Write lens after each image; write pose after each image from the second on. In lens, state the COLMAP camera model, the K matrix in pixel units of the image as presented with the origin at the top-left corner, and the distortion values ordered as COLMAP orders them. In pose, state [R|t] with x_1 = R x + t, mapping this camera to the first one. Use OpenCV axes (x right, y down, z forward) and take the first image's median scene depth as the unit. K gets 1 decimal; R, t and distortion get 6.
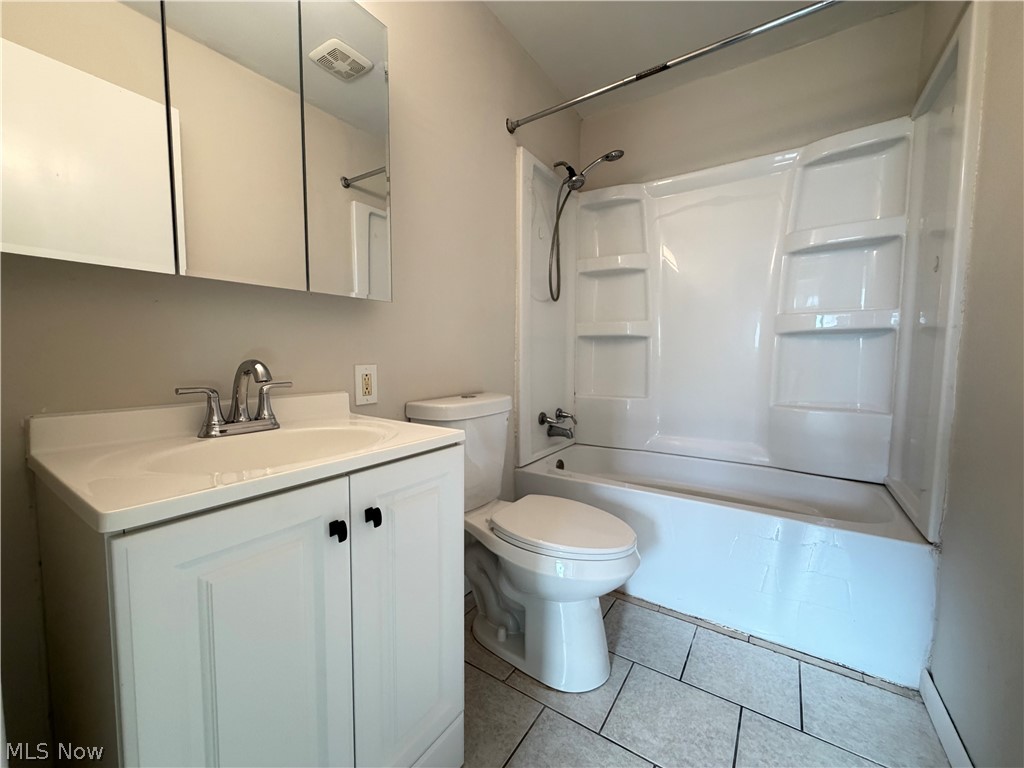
lens RADIAL K [[410.2, 0, 508.4], [0, 410.2, 383.5], [0, 0, 1]] dist [0.000281, -0.000191]
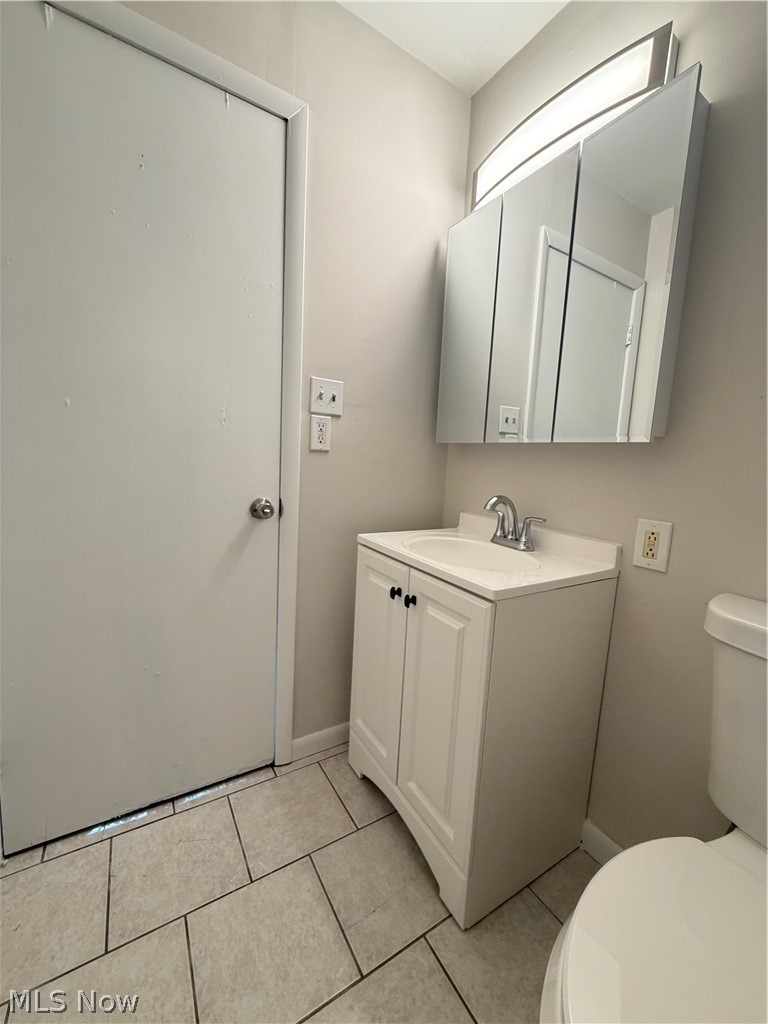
lens RADIAL K [[410.2, 0, 383.4], [0, 410.2, 510.2], [0, 0, 1]] dist [0.000281, -0.000191]
pose [[-0.415738, 0.085447, -0.905461, 0.599084], [-0.121734, 0.981390, 0.148505, -0.119987], [0.901300, 0.171965, -0.397600, 0.839524]]
